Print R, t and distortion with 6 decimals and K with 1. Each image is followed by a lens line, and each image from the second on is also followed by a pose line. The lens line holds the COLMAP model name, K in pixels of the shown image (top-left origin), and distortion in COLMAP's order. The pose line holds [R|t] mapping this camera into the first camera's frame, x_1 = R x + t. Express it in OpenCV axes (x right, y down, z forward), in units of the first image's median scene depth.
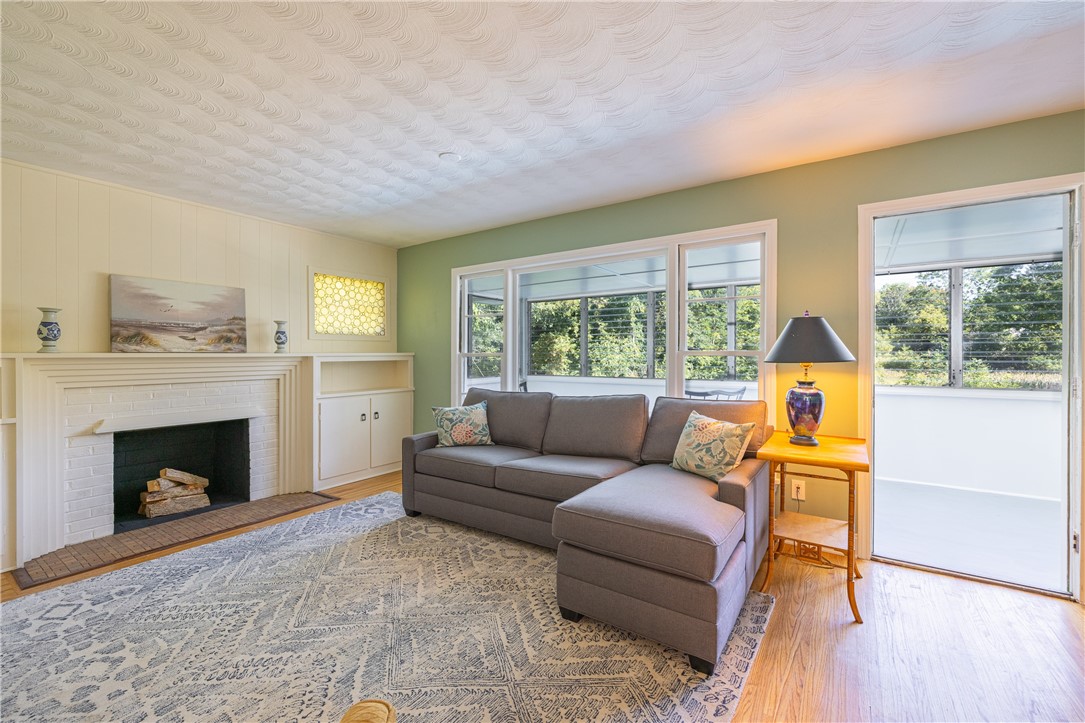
lens RADIAL K [[455.5, 0, 543.7], [0, 455.5, 354.7], [0, 0, 1]] dist [0.002328, 0.000287]
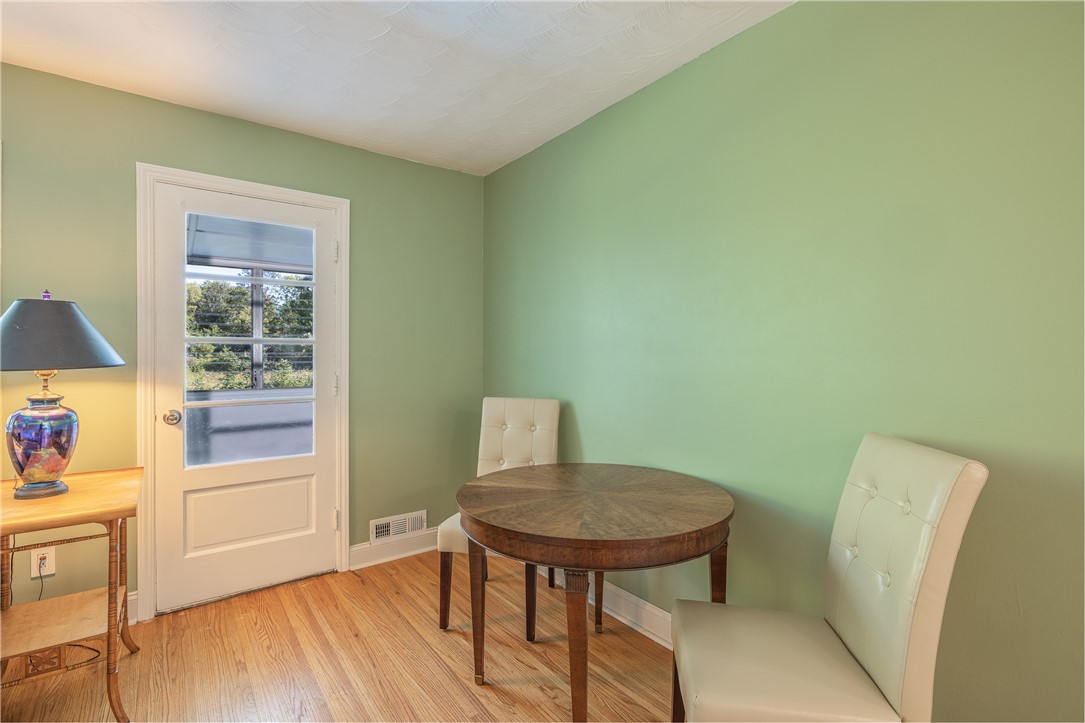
lens RADIAL K [[505.0, 0, 542.6], [0, 505.0, 359.5], [0, 0, 1]] dist [0.000791, 0.000273]
pose [[0.335868, -0.009169, 0.941864, 0.121805], [0.001855, 0.999957, 0.009073, -0.002407], [-0.941907, -0.001301, 0.335870, 0.075001]]
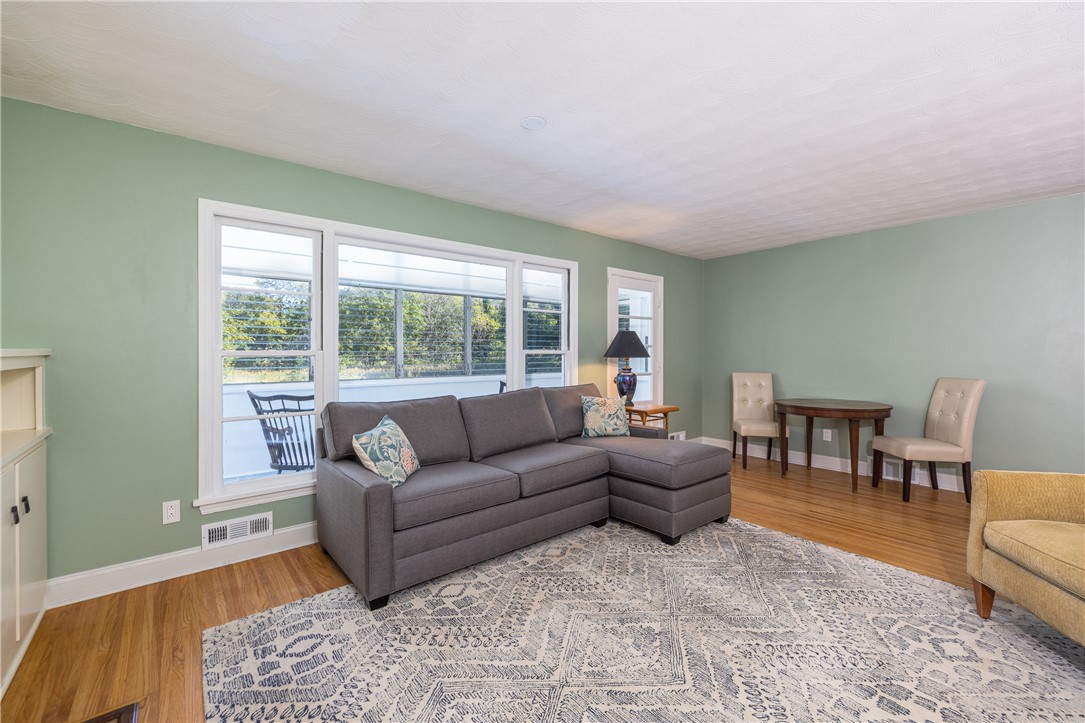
lens RADIAL K [[455.5, 0, 544.1], [0, 455.5, 356.9], [0, 0, 1]] dist [0.002328, 0.000287]
pose [[0.274190, -0.005404, 0.961660, -1.076036], [-0.000108, 0.999984, 0.005650, 0.005350], [-0.961675, -0.001653, 0.274185, 0.784491]]
